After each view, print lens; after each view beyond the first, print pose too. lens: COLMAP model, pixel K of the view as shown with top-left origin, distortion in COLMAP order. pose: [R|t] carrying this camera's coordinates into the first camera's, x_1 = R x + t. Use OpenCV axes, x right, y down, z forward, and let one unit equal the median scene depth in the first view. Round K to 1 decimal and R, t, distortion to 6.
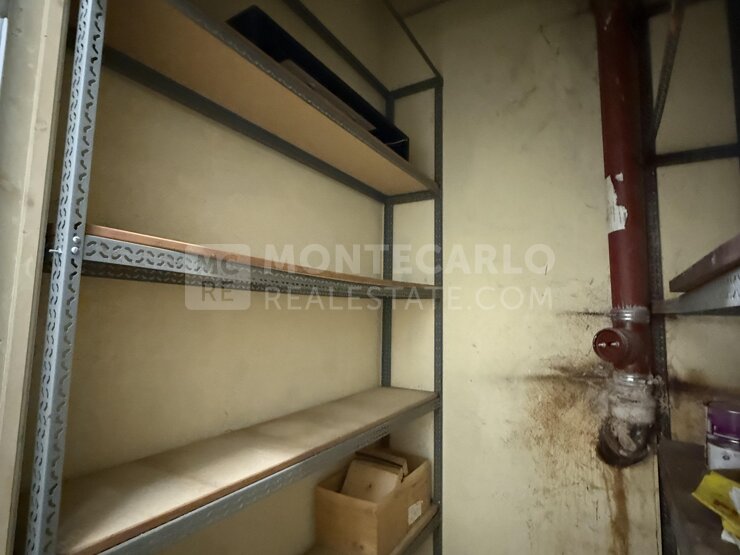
lens RADIAL K [[393.7, 0, 370.0], [0, 393.7, 277.5], [0, 0, 1]] dist [0.001482, -0.000389]
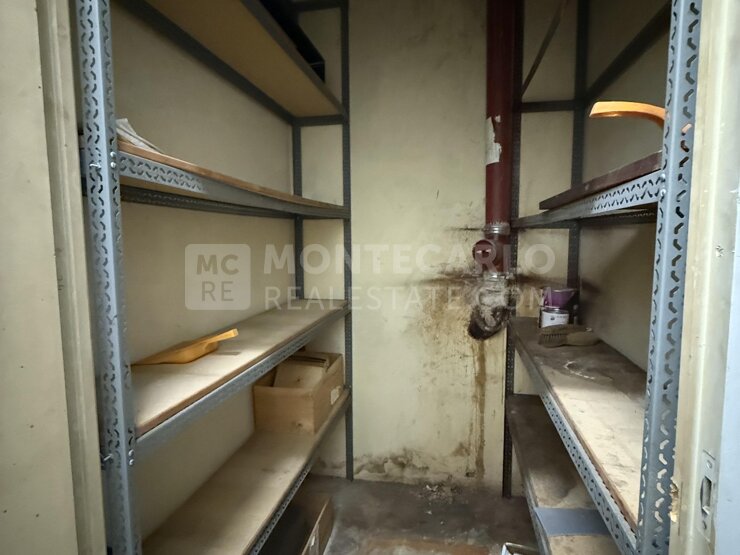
lens RADIAL K [[393.7, 0, 370.0], [0, 393.7, 277.5], [0, 0, 1]] dist [0.001482, -0.000389]
pose [[0.940478, -0.055521, 0.335288, -0.189188], [-0.009117, 0.982088, 0.188200, 0.008456], [-0.339731, -0.180055, 0.923127, -0.105382]]
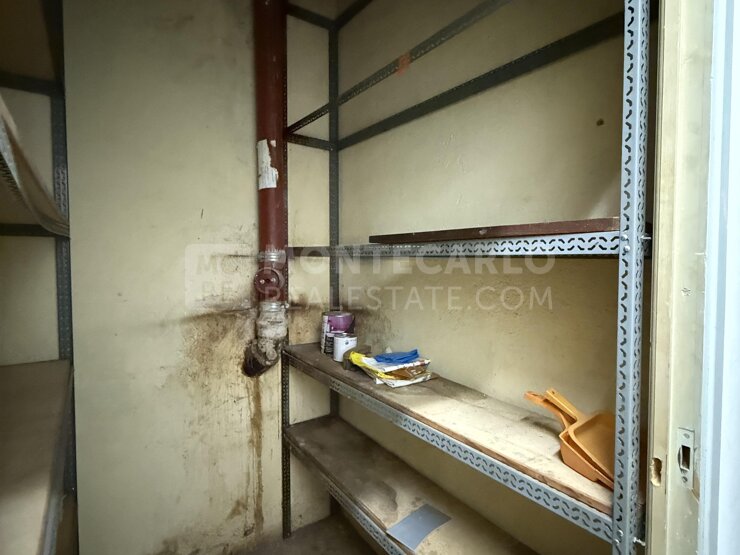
lens RADIAL K [[393.7, 0, 370.0], [0, 393.7, 277.5], [0, 0, 1]] dist [0.001482, -0.000389]
pose [[0.384410, -0.058760, 0.921291, -0.374011], [-0.081379, 0.991930, 0.097221, 0.011732], [-0.919569, -0.112346, 0.376526, 0.216703]]
